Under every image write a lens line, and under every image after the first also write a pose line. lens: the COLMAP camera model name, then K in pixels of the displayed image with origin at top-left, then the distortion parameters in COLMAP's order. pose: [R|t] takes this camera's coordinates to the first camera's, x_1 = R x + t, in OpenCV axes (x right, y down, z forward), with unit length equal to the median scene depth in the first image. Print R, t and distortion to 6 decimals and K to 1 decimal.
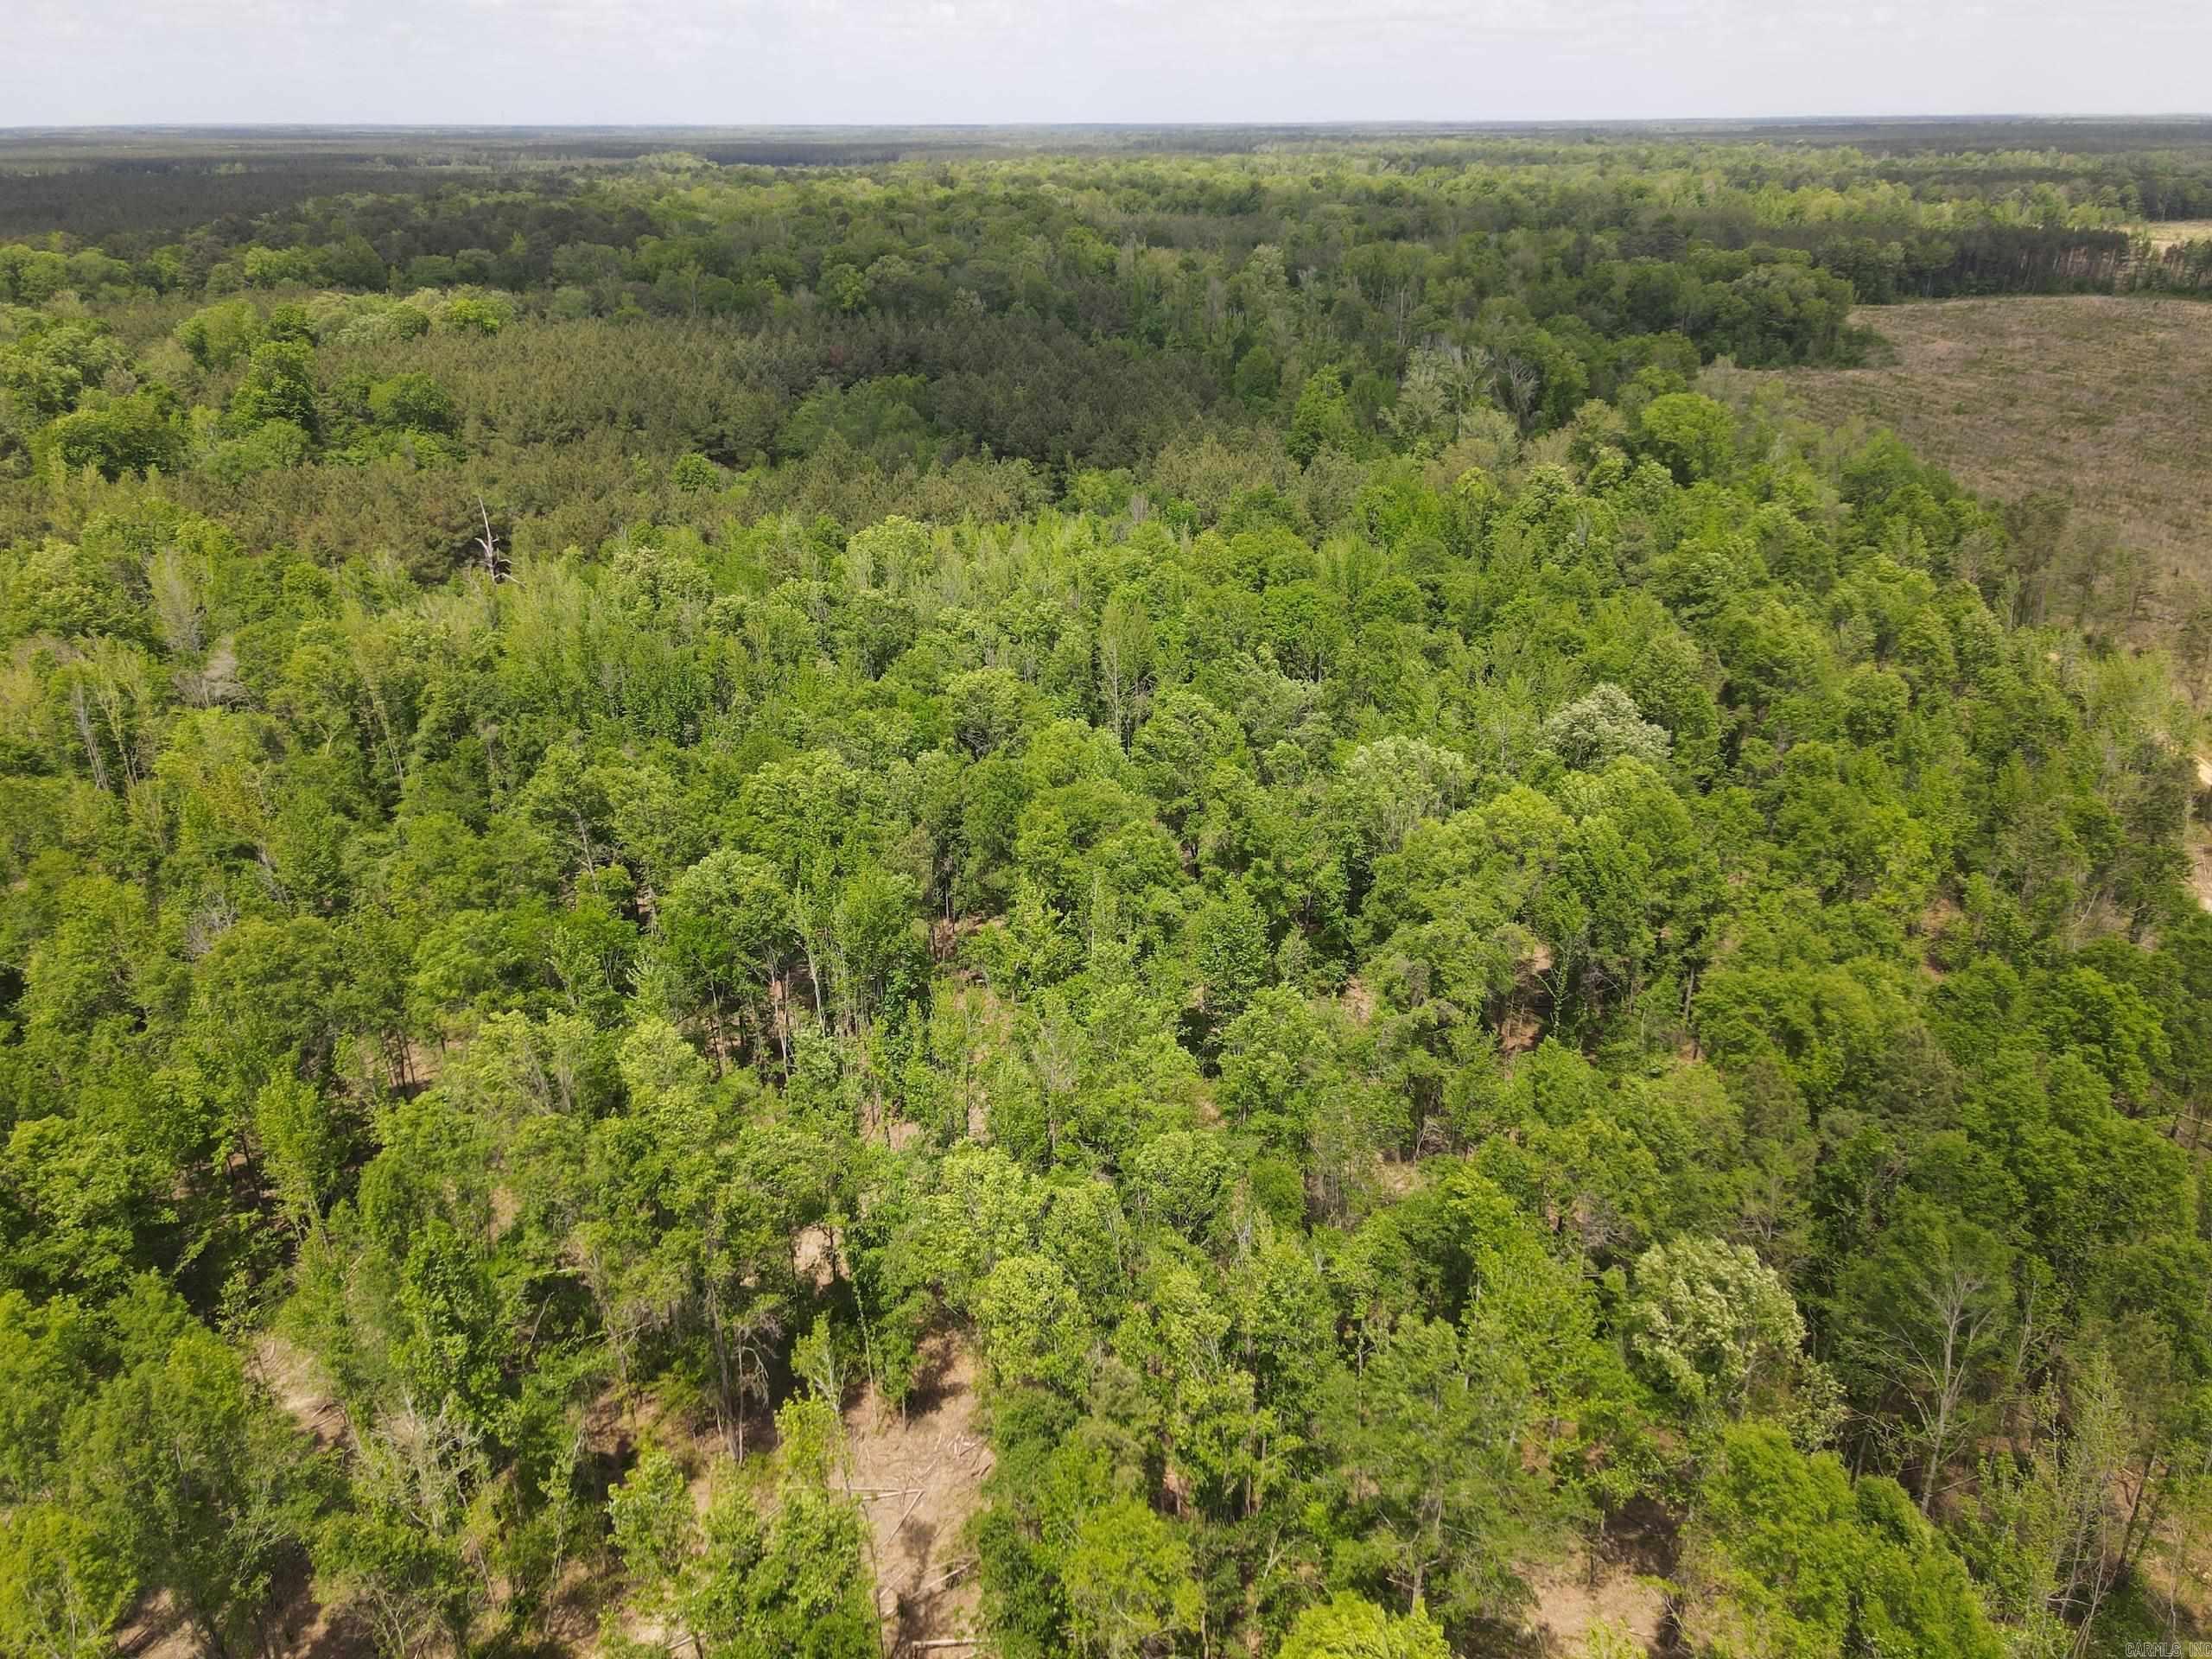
lens RADIAL K [[1600.9, 0, 1106.0], [0, 1600.9, 829.5], [0, 0, 1]] dist [0.022553, -0.007543]
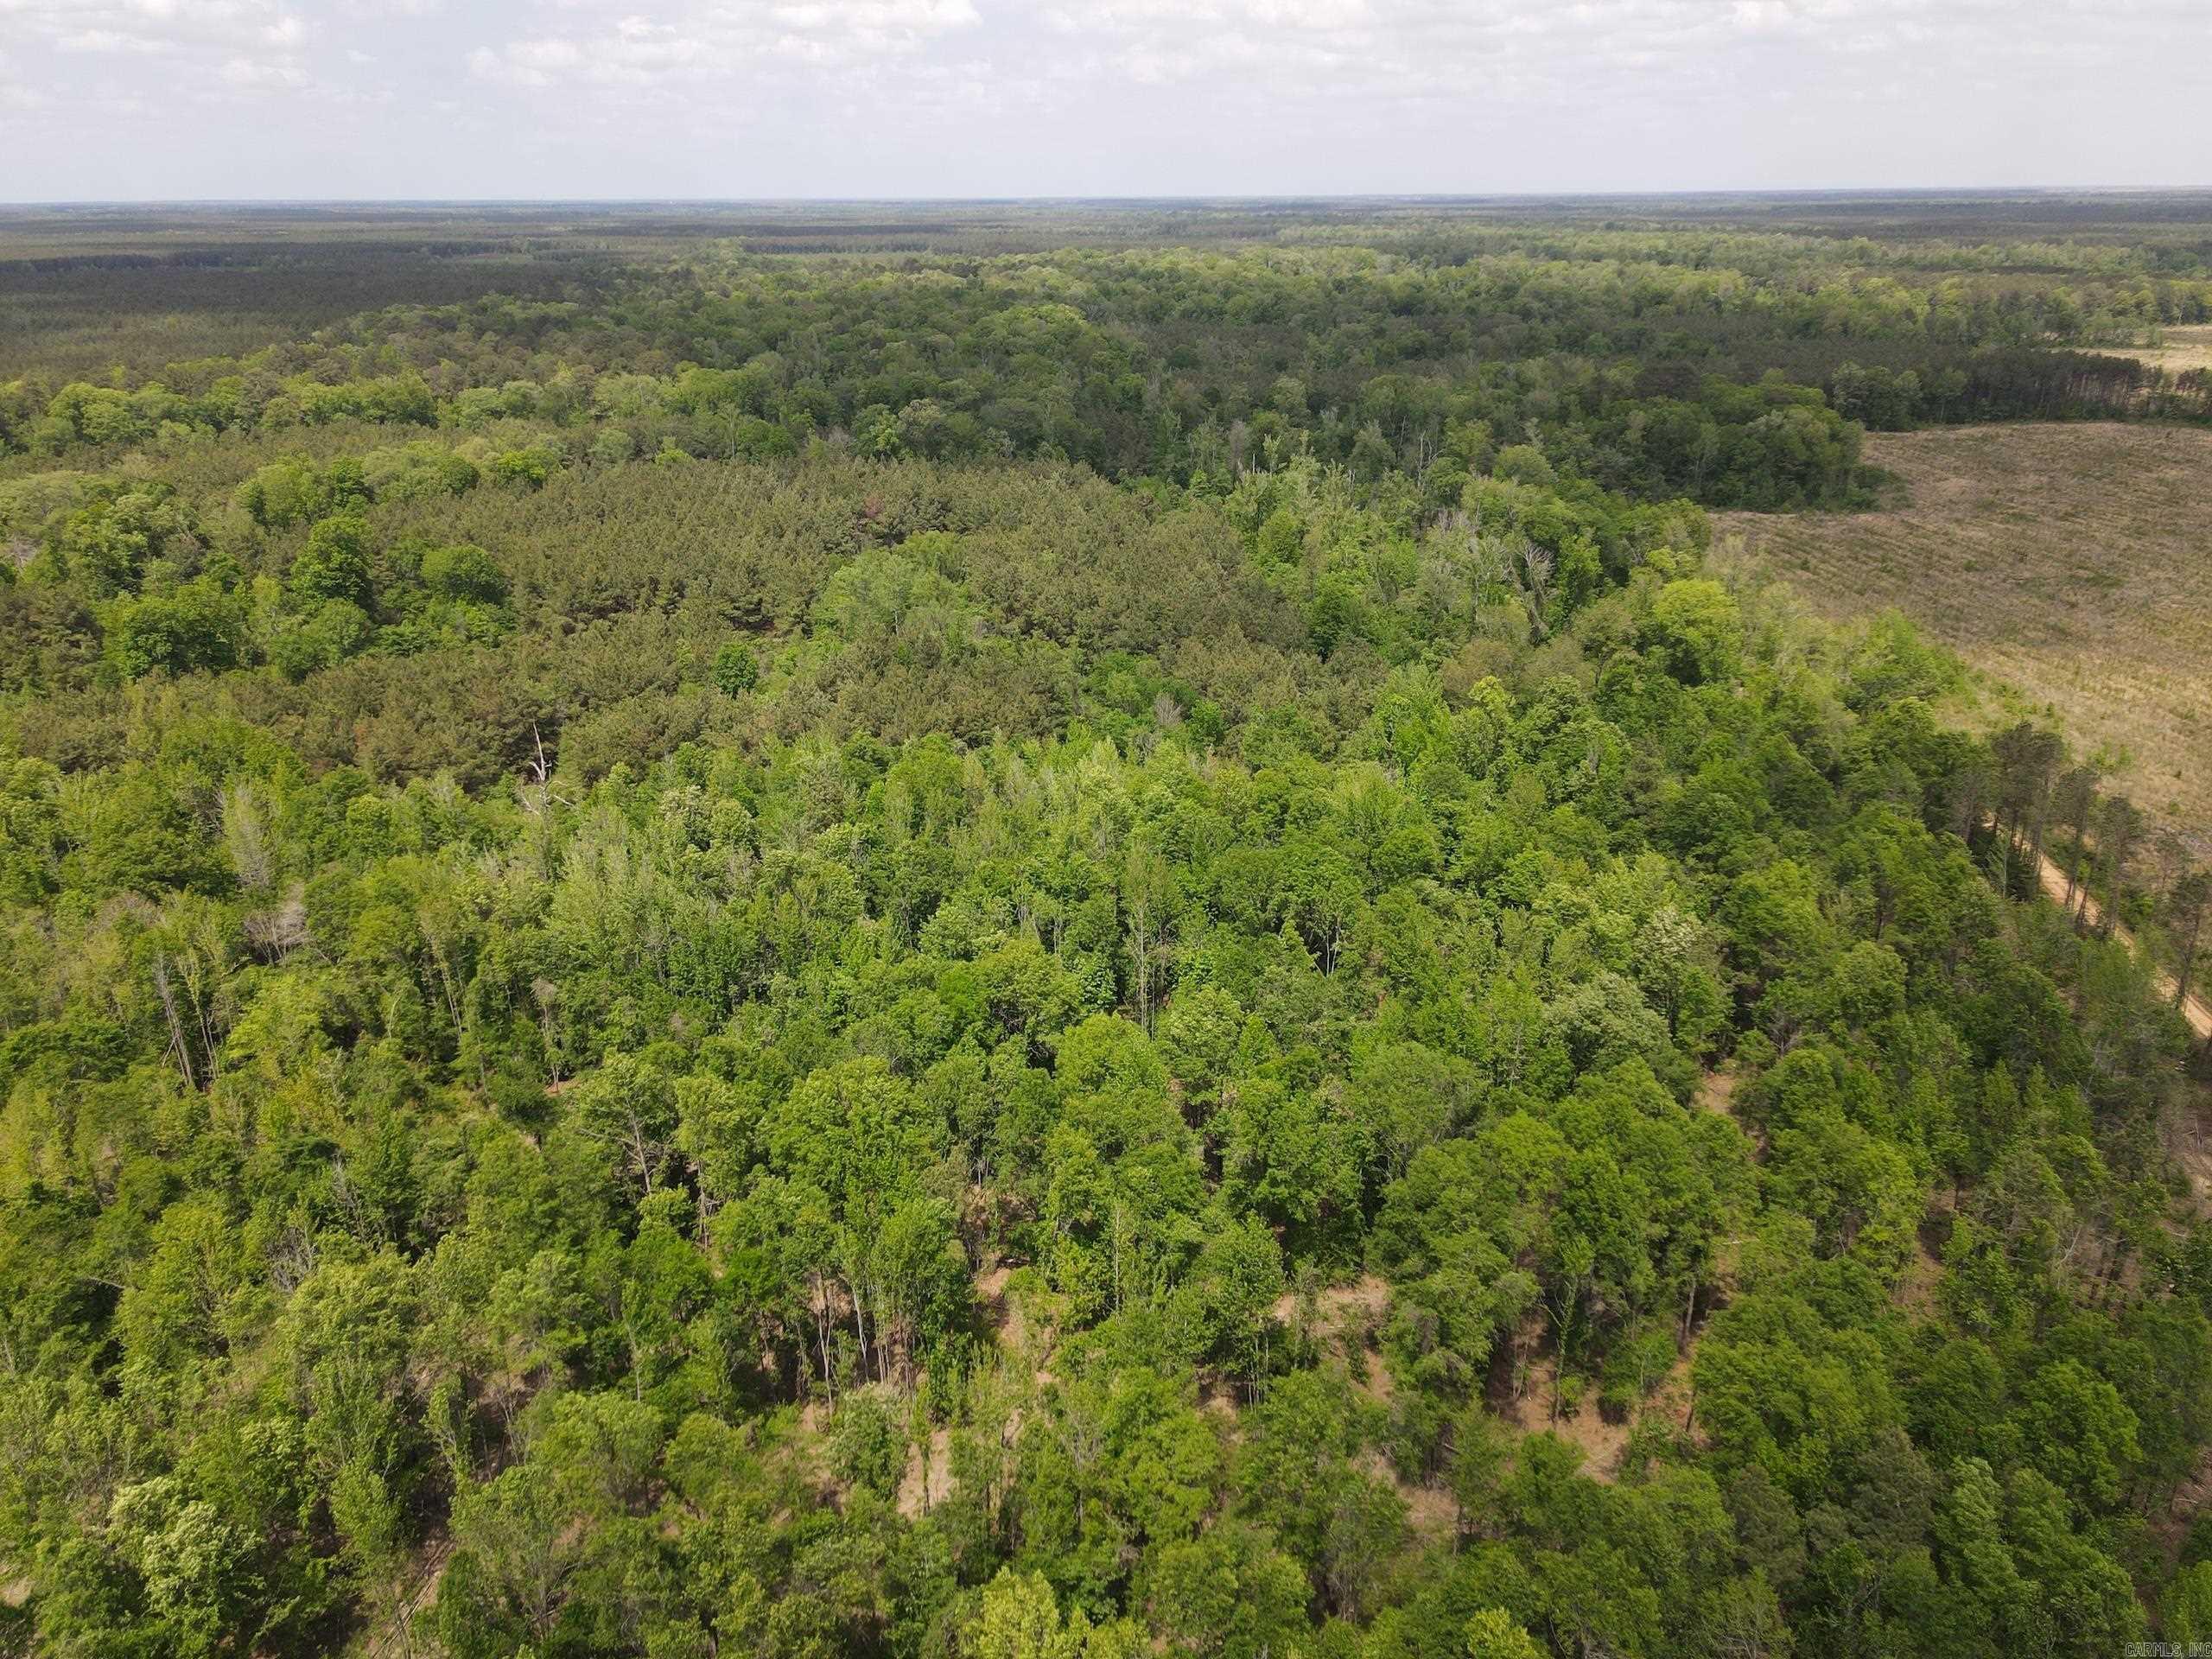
lens RADIAL K [[1600.9, 0, 1106.0], [0, 1600.9, 829.5], [0, 0, 1]] dist [0.022553, -0.007543]
pose [[0.999882, 0.005183, -0.014432, -0.001229], [-0.005698, 0.999339, -0.035908, -0.070088], [0.014237, 0.035986, 0.999251, -0.025111]]
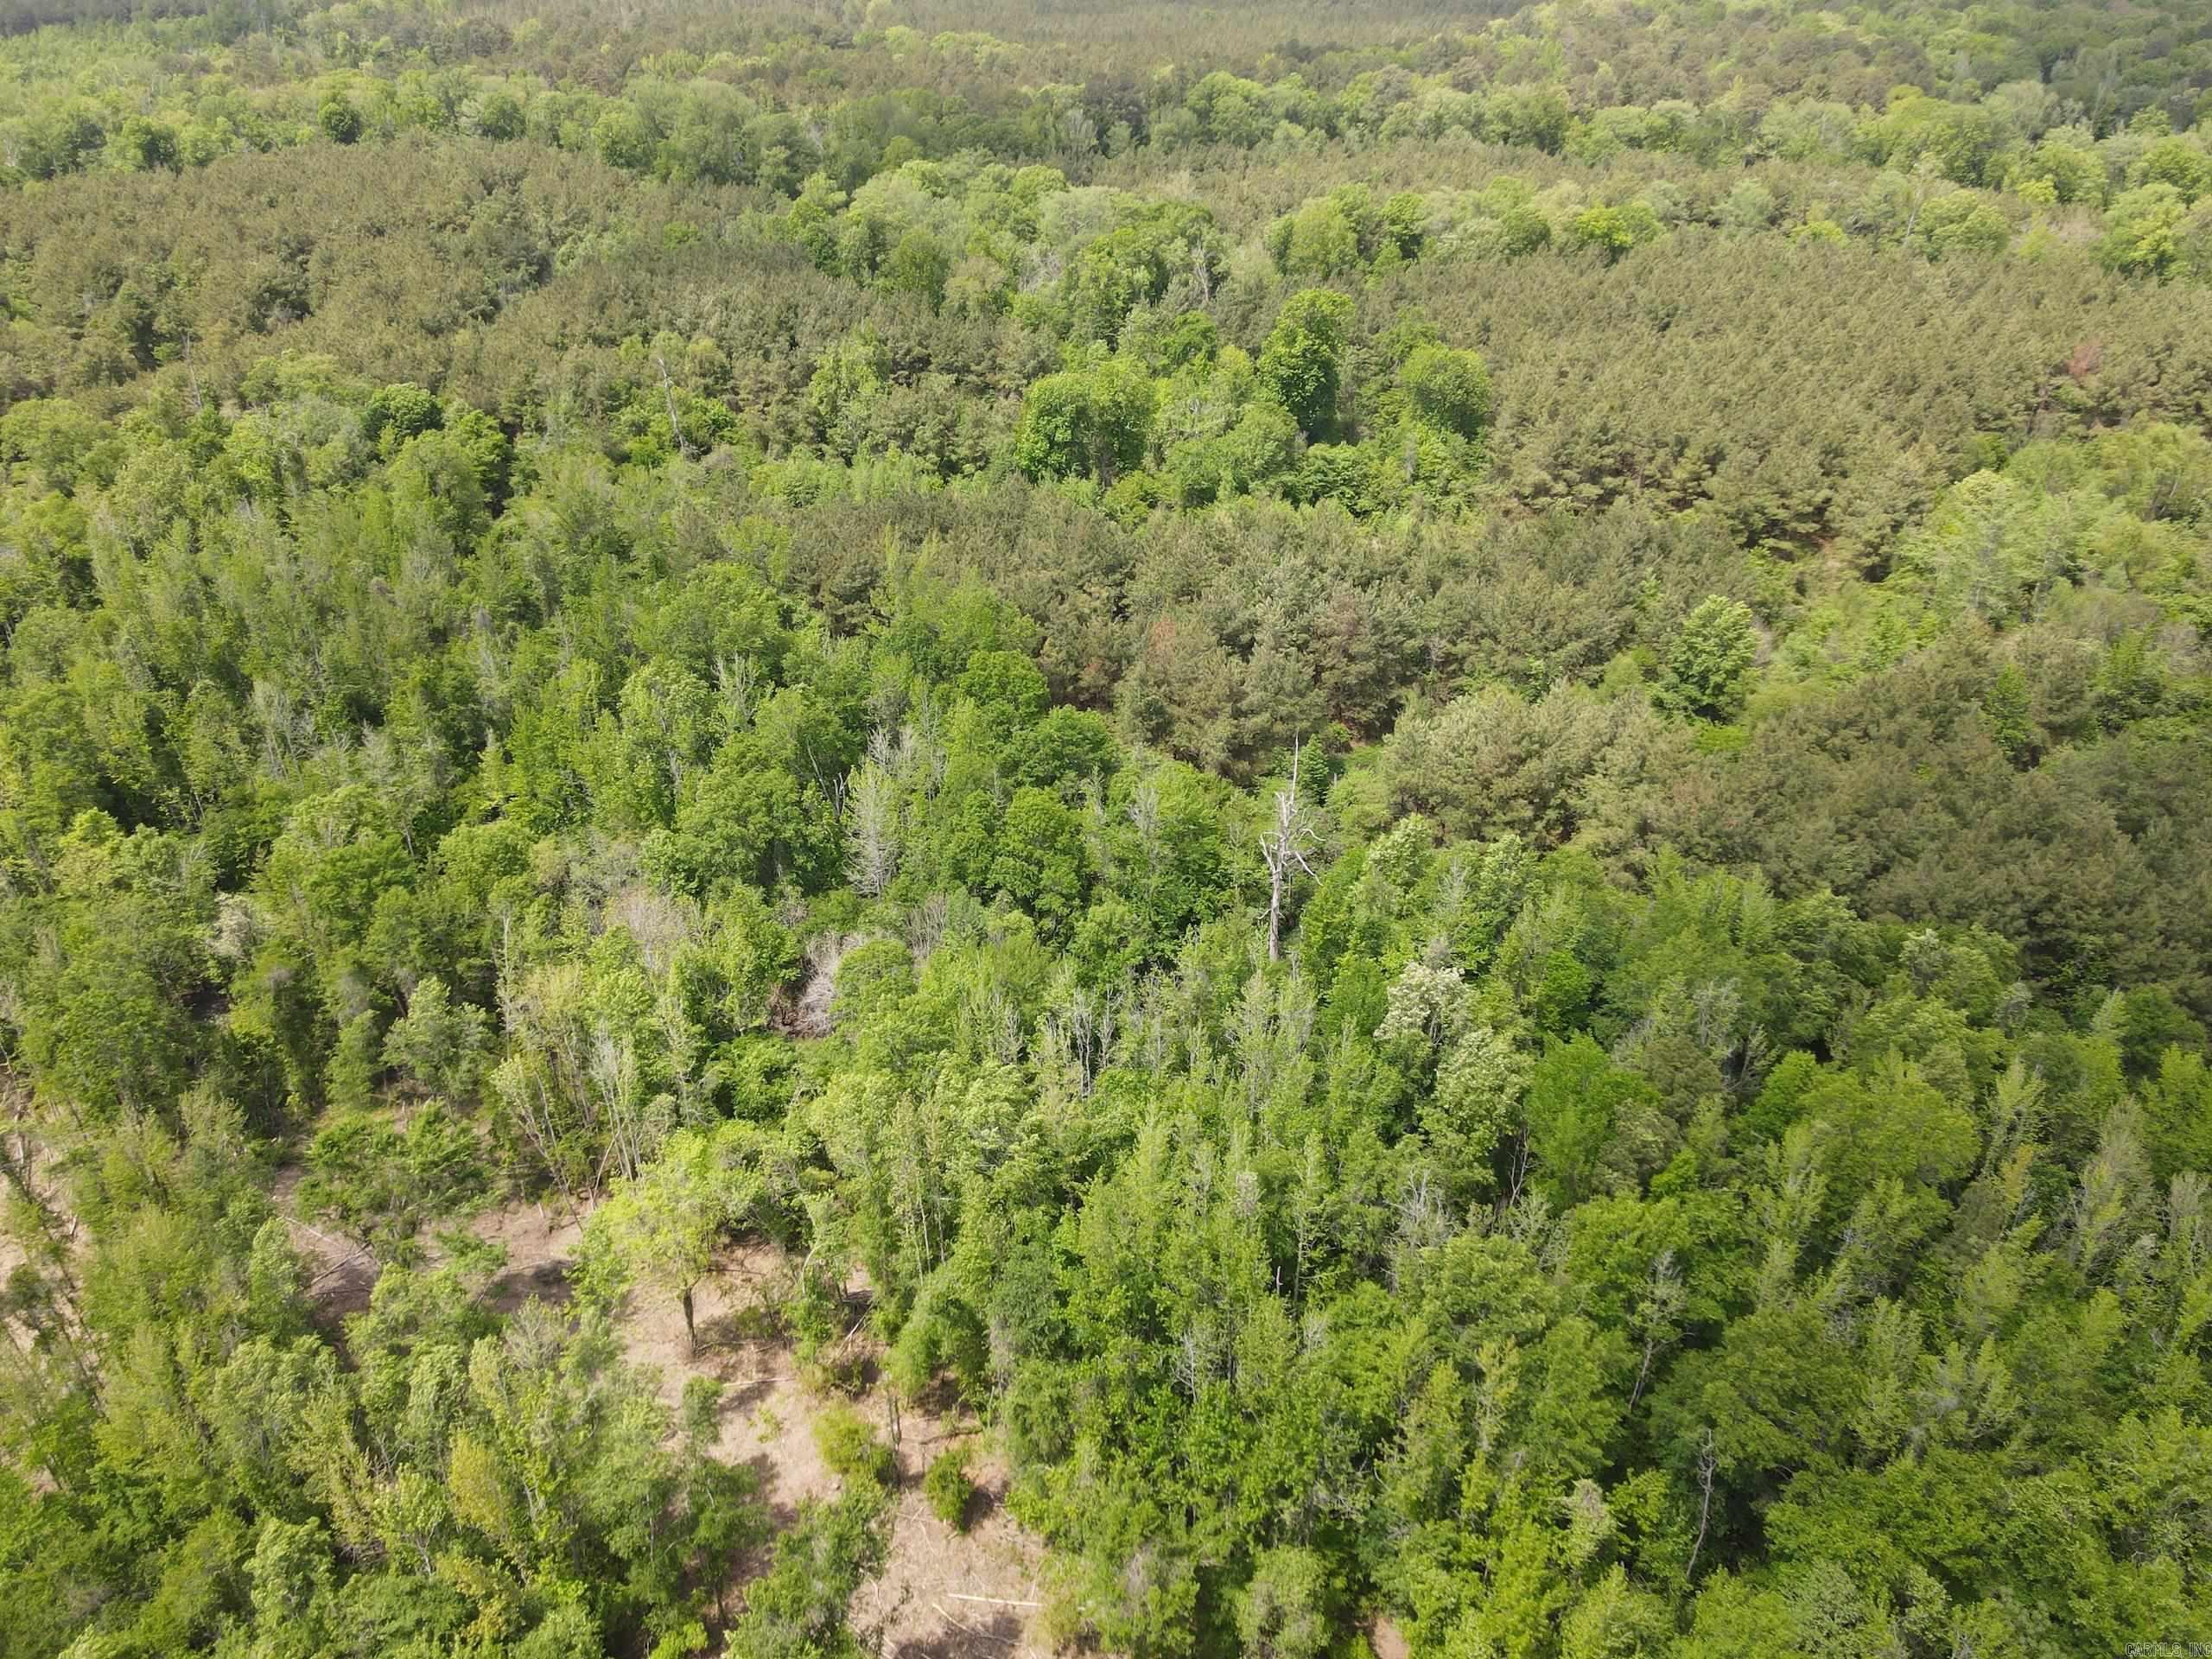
lens RADIAL K [[1588.4, 0, 1118.6], [0, 1588.4, 827.8], [0, 0, 1]] dist [0.001242, 0.037041]
pose [[0.758421, 0.338157, -0.557178, -0.044957], [-0.260017, 0.940882, 0.217100, -0.202666], [0.597653, -0.019777, 0.801511, 0.292568]]
